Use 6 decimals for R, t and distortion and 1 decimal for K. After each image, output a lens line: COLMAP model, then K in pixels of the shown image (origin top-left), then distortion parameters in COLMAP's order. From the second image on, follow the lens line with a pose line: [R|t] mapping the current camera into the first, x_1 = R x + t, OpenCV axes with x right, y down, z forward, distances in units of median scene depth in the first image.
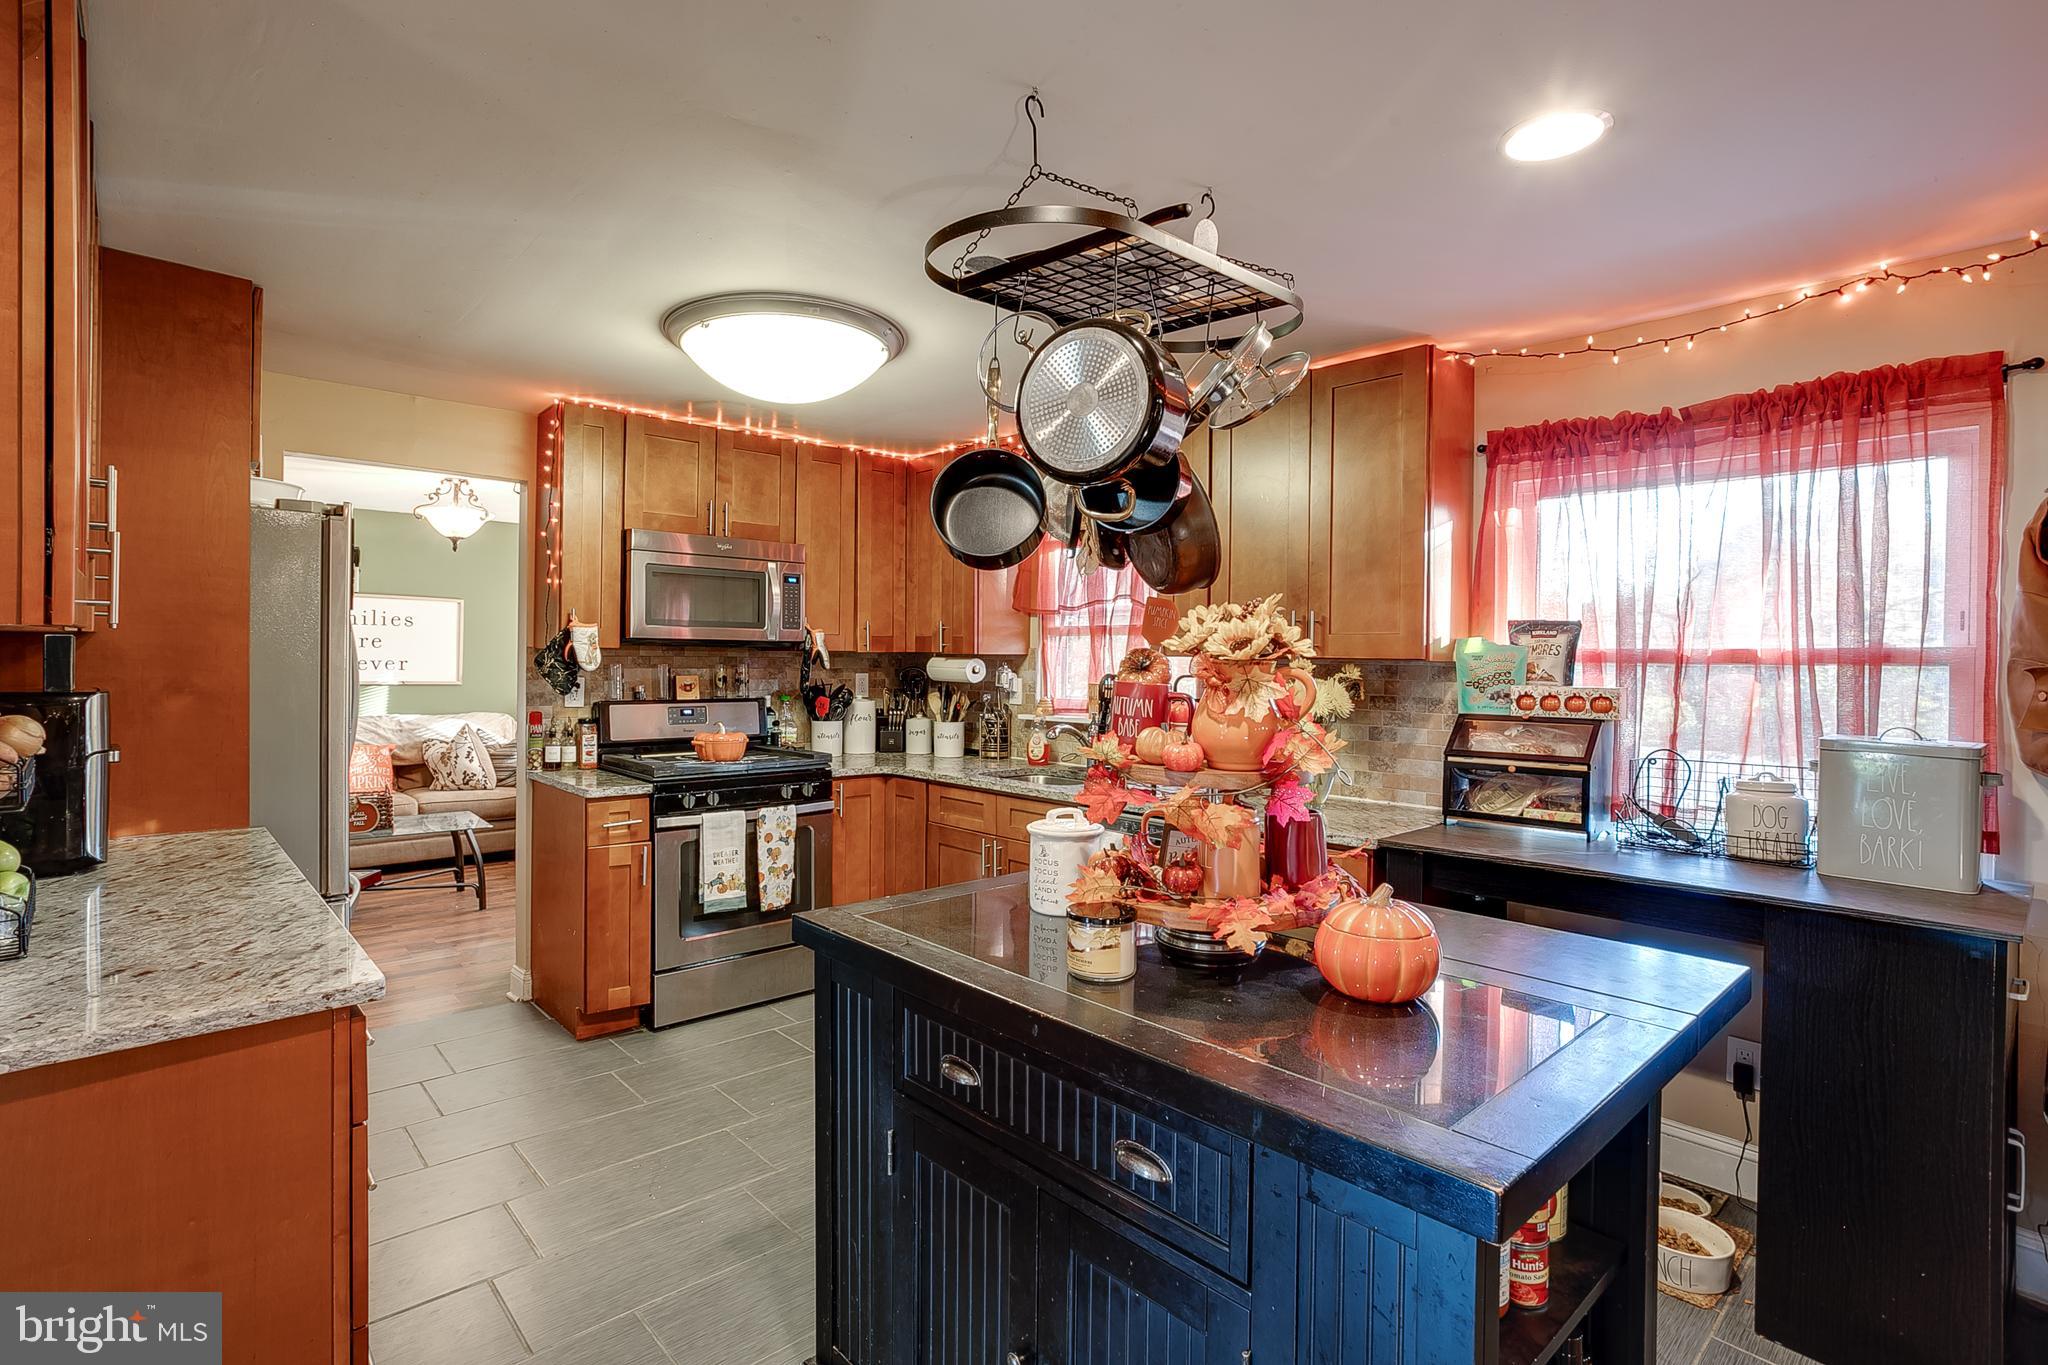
lens RADIAL K [[1021.4, 0, 1024.0], [0, 1021.4, 682.5], [0, 0, 1]] dist [-0.016441, 0.018018]
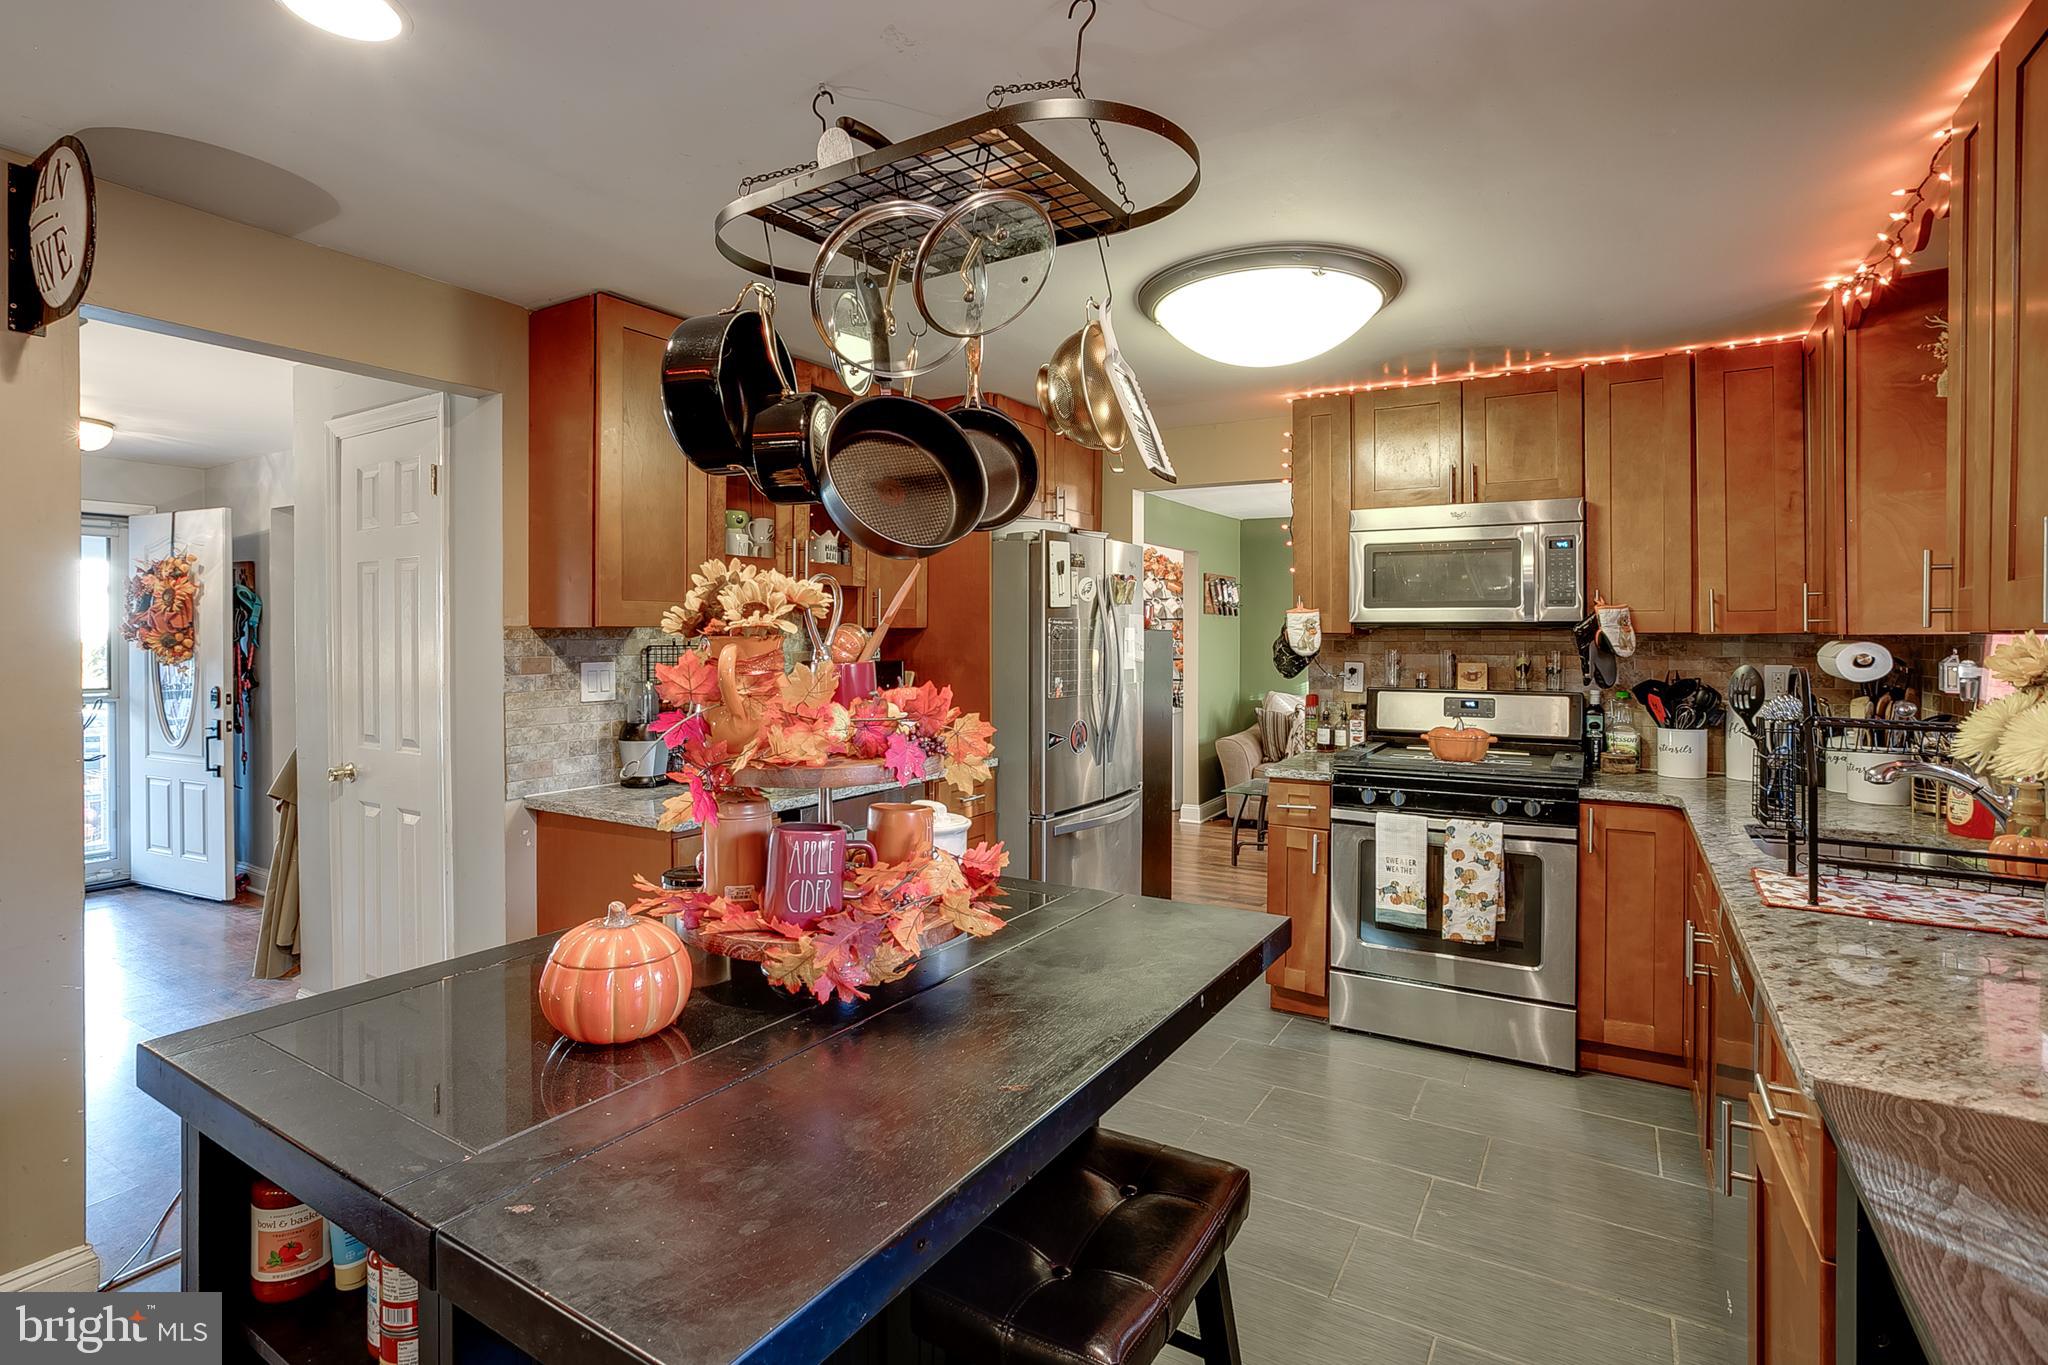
lens RADIAL K [[1014.5, 0, 1027.2], [0, 1014.5, 656.5], [0, 0, 1]] dist [-0.000824, 0.000165]
pose [[0.295687, 0.005790, -0.955267, 0.442353], [-0.023417, 0.999725, -0.001188, -0.002399], [0.954998, 0.022721, 0.295741, 0.406933]]
